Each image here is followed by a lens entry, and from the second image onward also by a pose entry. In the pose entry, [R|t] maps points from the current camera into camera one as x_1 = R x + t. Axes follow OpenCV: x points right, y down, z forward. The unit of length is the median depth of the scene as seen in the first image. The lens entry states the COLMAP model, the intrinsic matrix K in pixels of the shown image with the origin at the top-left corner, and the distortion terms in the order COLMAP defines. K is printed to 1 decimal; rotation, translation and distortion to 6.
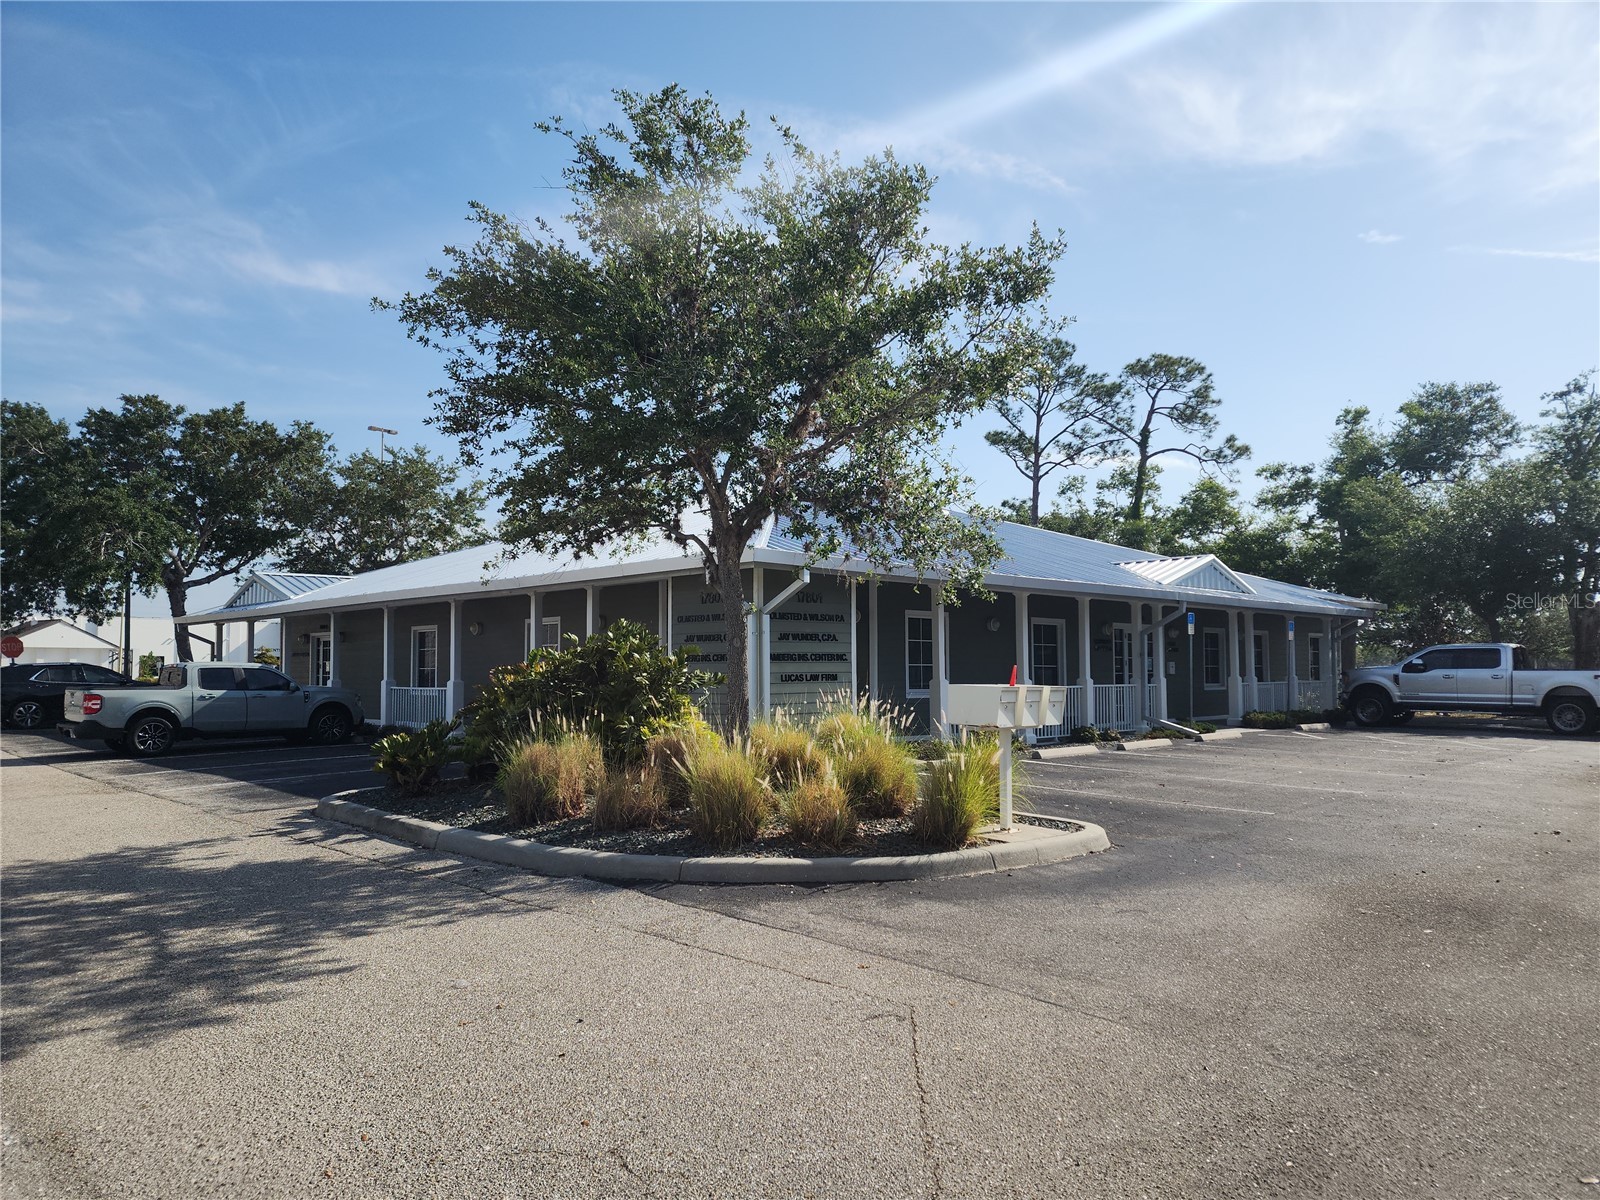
lens RADIAL K [[1087.2, 0, 800.1], [0, 1087.2, 605.4], [0, 0, 1]] dist [0.041149, -0.002270]
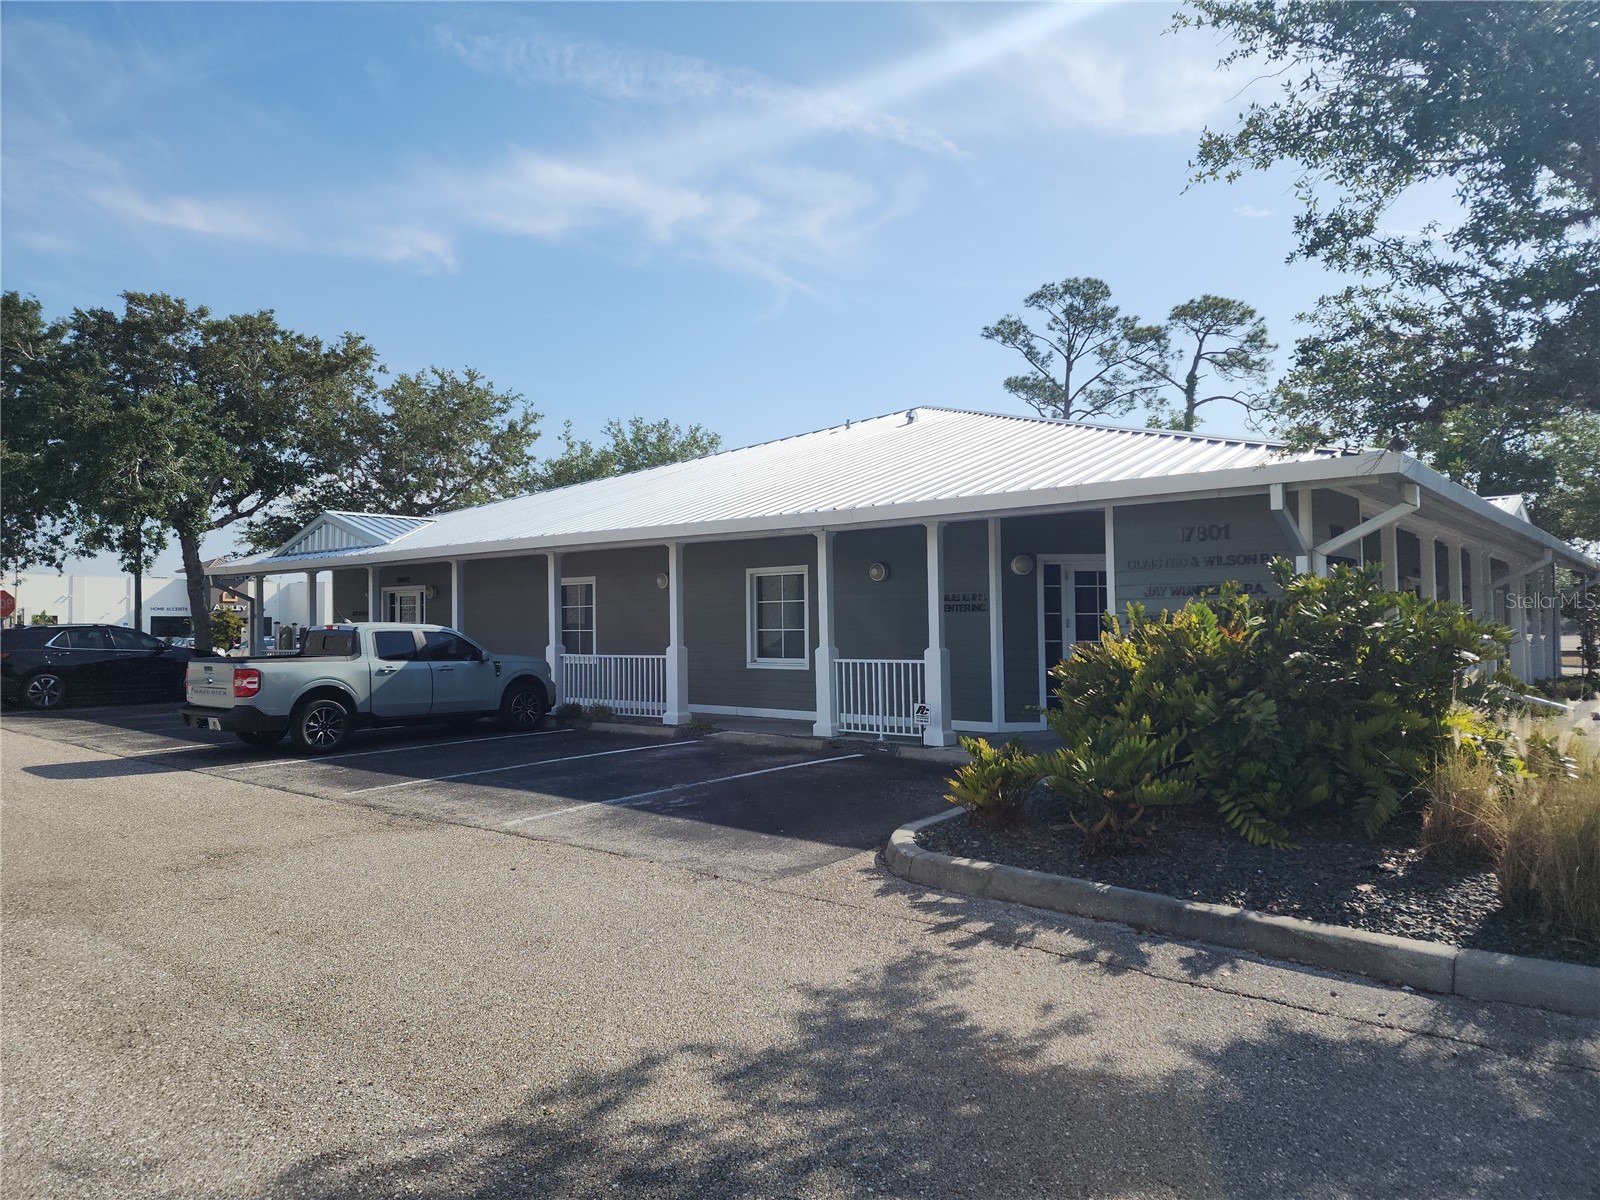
lens RADIAL K [[1075.1, 0, 798.3], [0, 1075.1, 595.9], [0, 0, 1]] dist [0.068175, -0.037476]
pose [[0.995750, -0.000101, 0.092103, -0.169067], [-0.002631, 0.999560, 0.029536, 0.005396], [-0.092065, -0.029652, 0.995311, 0.127915]]
